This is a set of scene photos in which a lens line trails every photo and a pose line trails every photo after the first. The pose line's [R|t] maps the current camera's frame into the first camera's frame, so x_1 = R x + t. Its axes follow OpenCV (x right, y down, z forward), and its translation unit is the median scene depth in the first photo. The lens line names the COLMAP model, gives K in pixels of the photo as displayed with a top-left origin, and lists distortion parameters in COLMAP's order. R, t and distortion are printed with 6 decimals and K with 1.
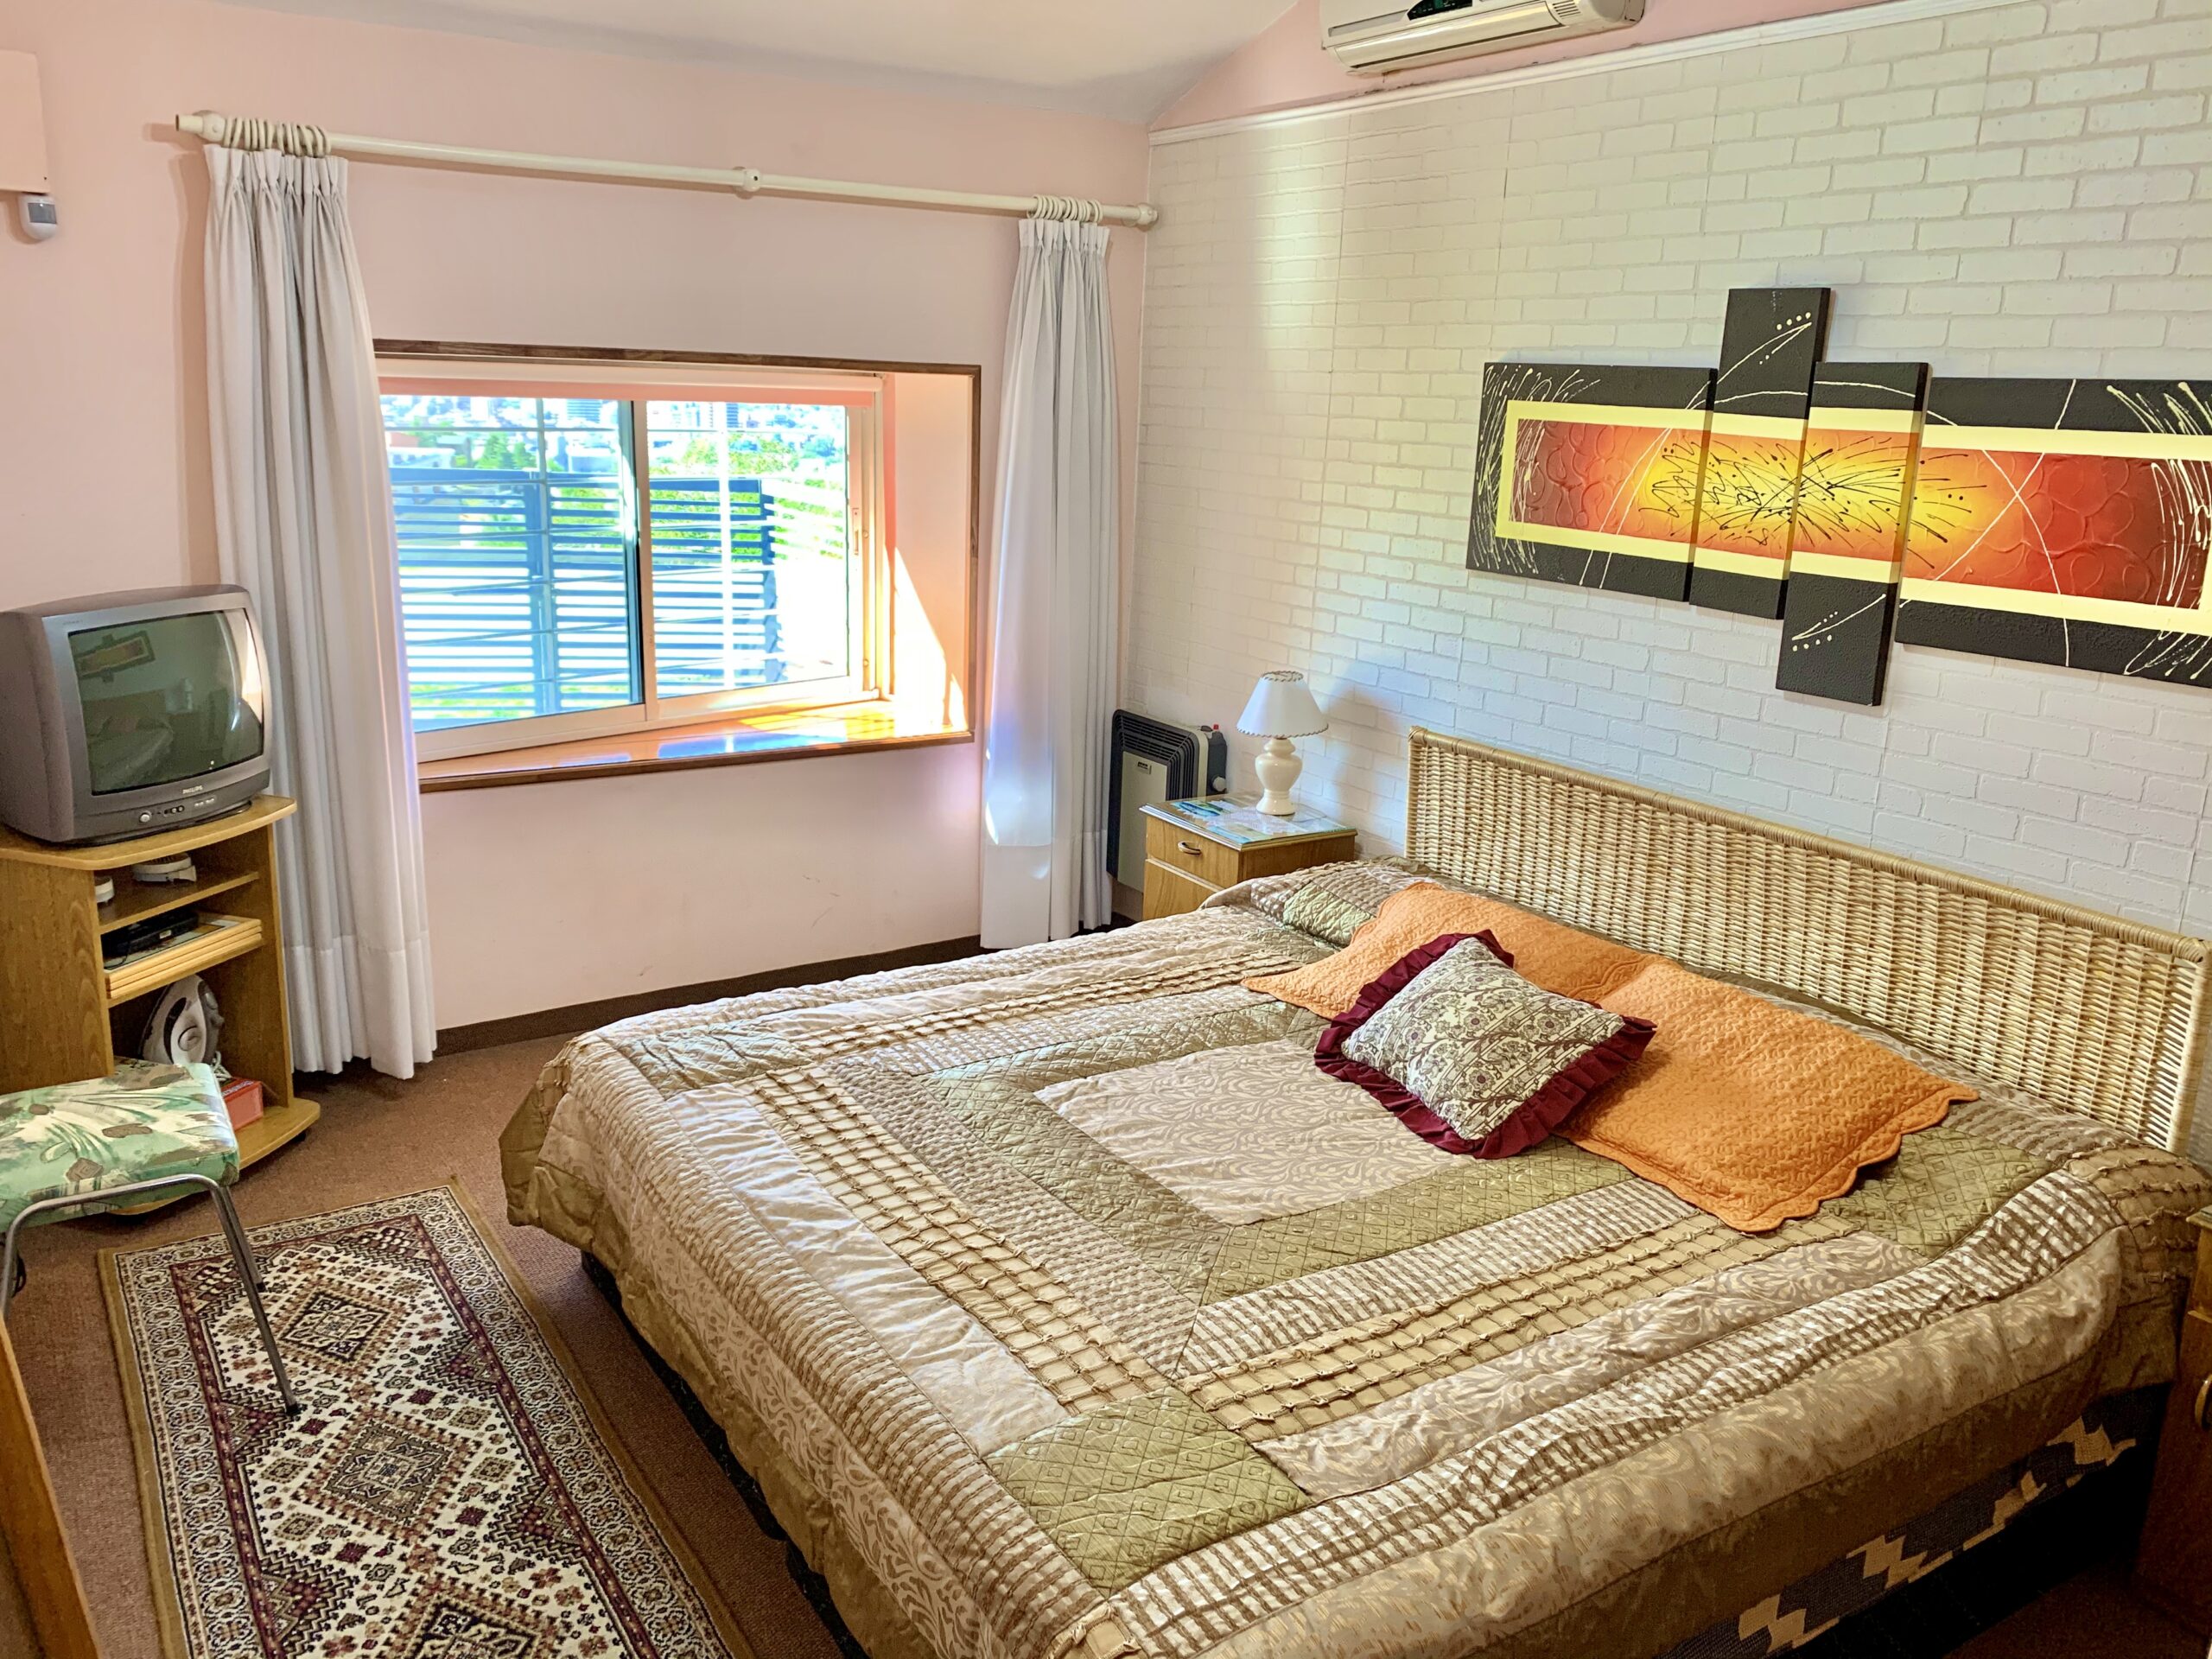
lens RADIAL K [[1690.8, 0, 1084.6], [0, 1690.8, 819.1], [0, 0, 1]] dist [0.088723, -0.147950]
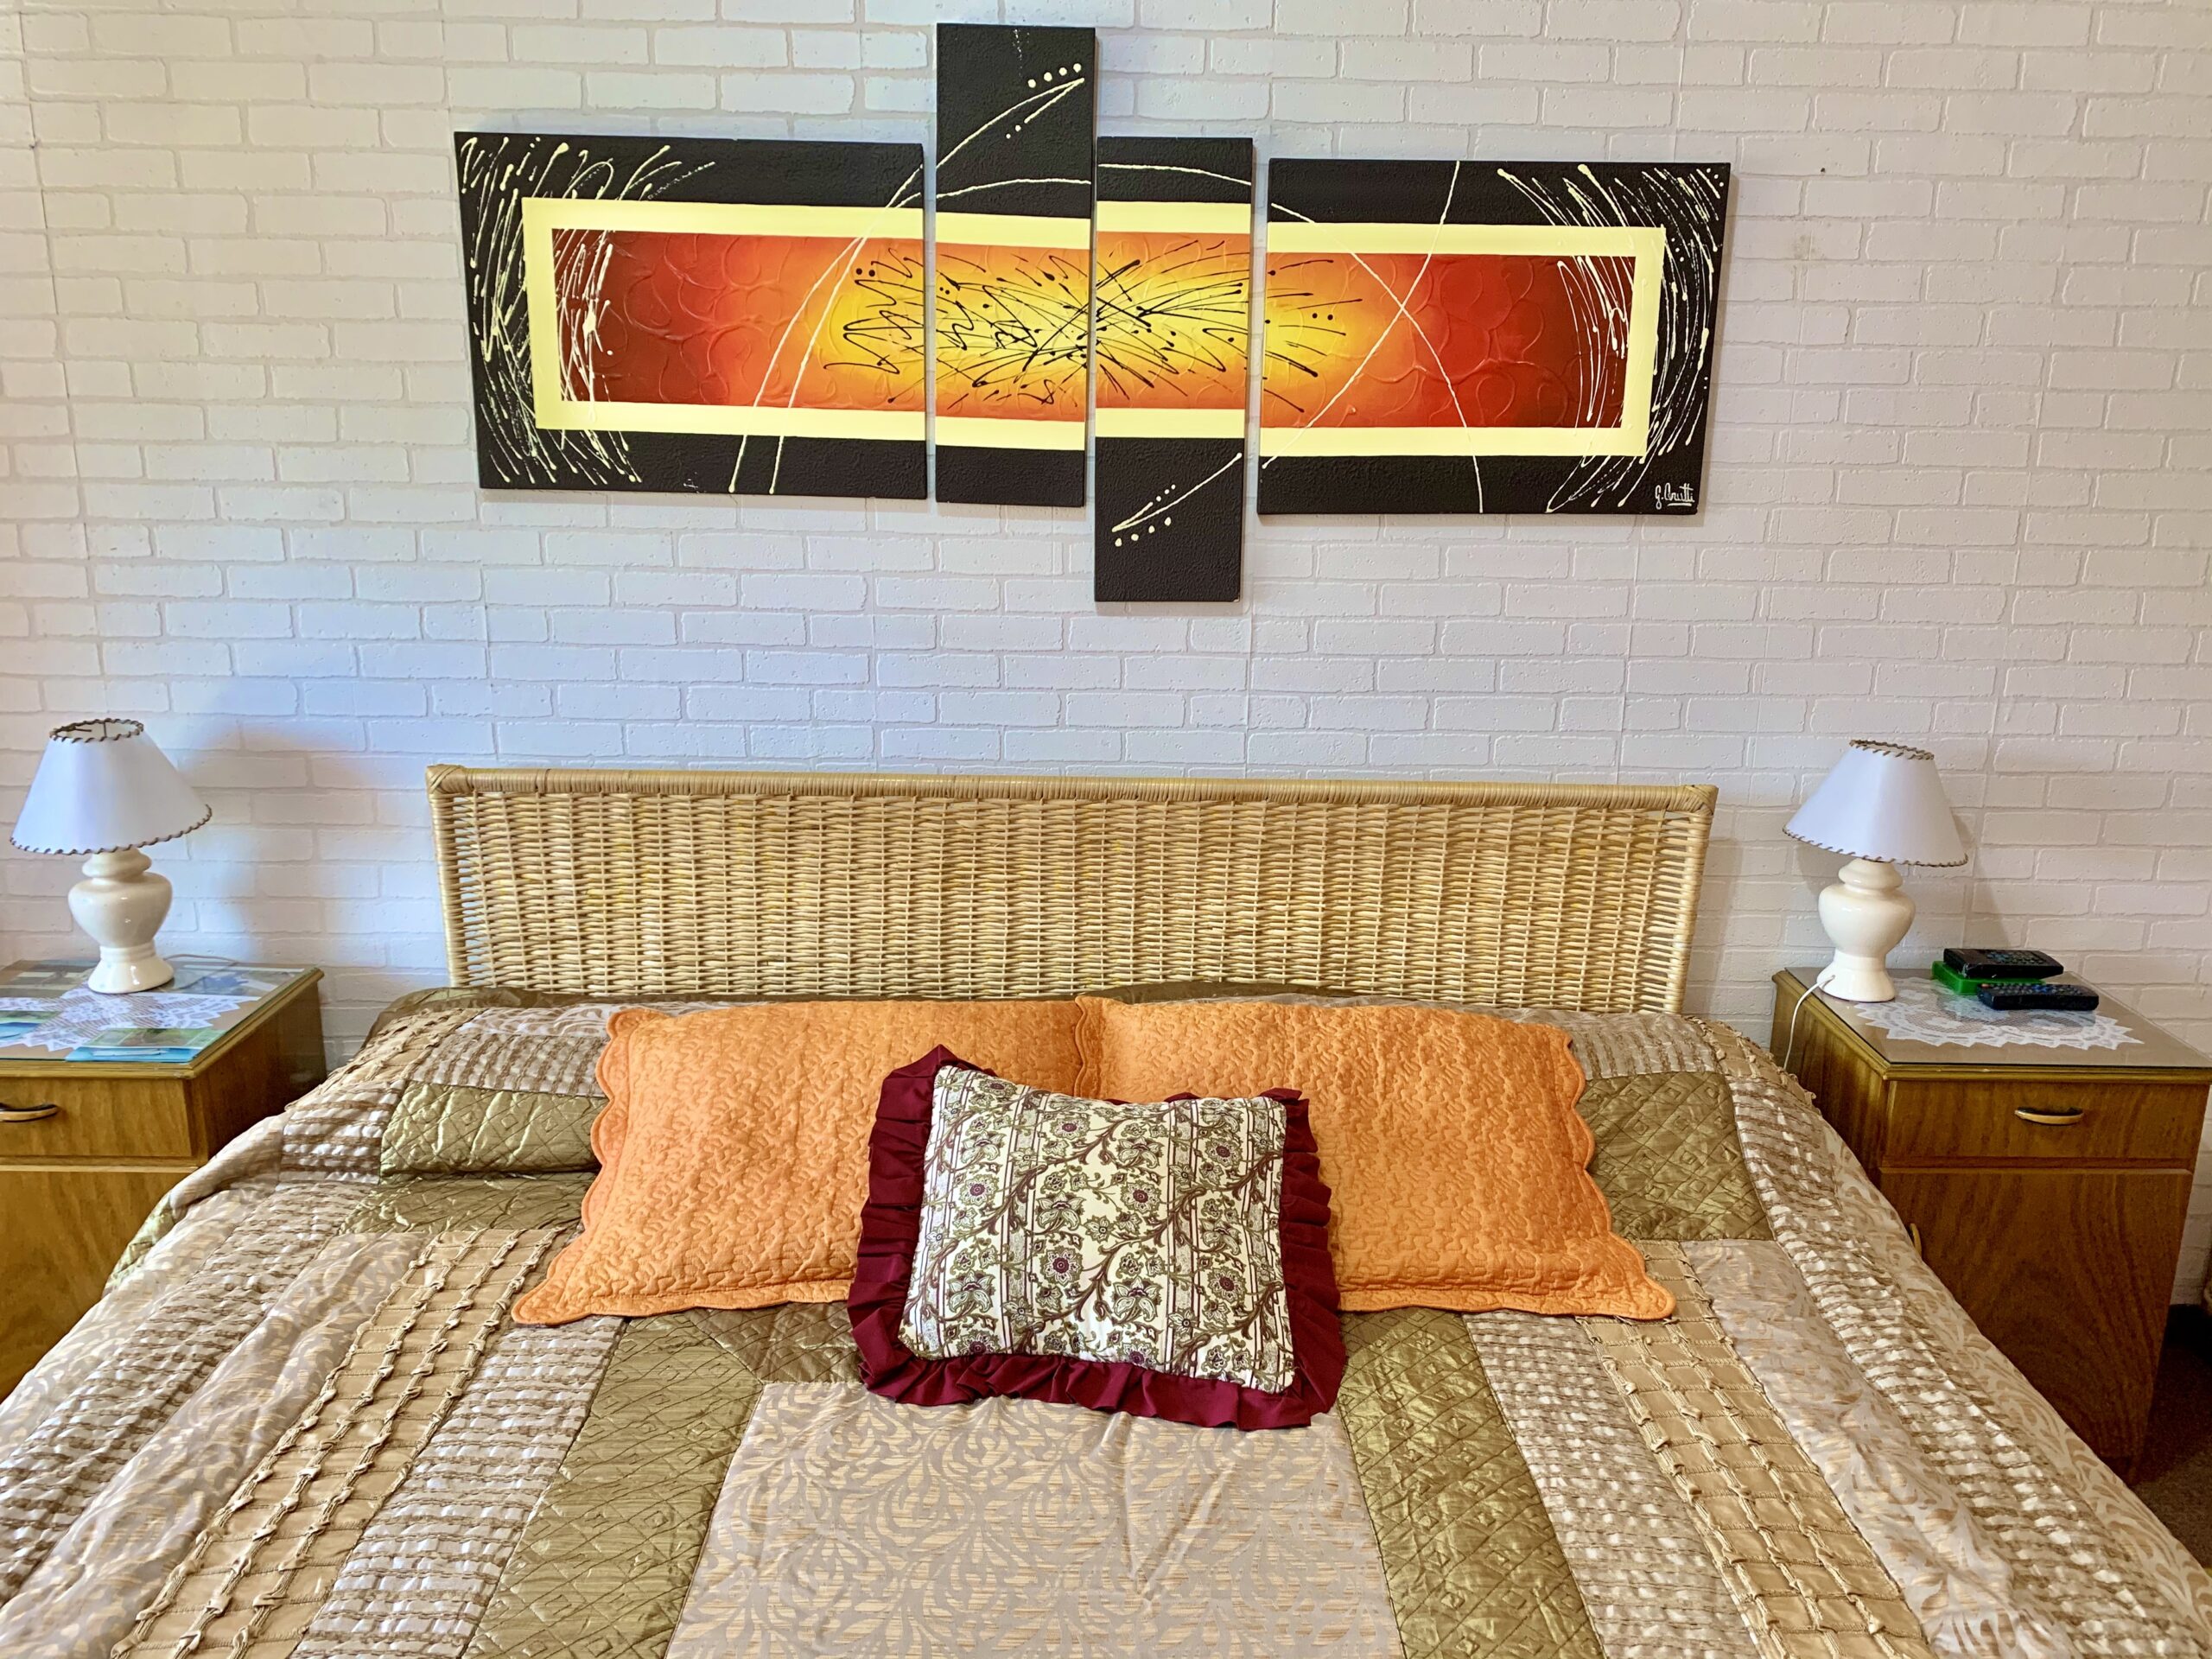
lens RADIAL K [[1643.9, 0, 1050.7], [0, 1643.9, 838.4], [0, 0, 1]] dist [0.123896, -0.377487]
pose [[0.518003, -0.244770, 0.819610, -0.219009], [0.215991, 0.964562, 0.151550, -0.092081], [-0.827660, 0.098525, 0.552514, 0.652362]]
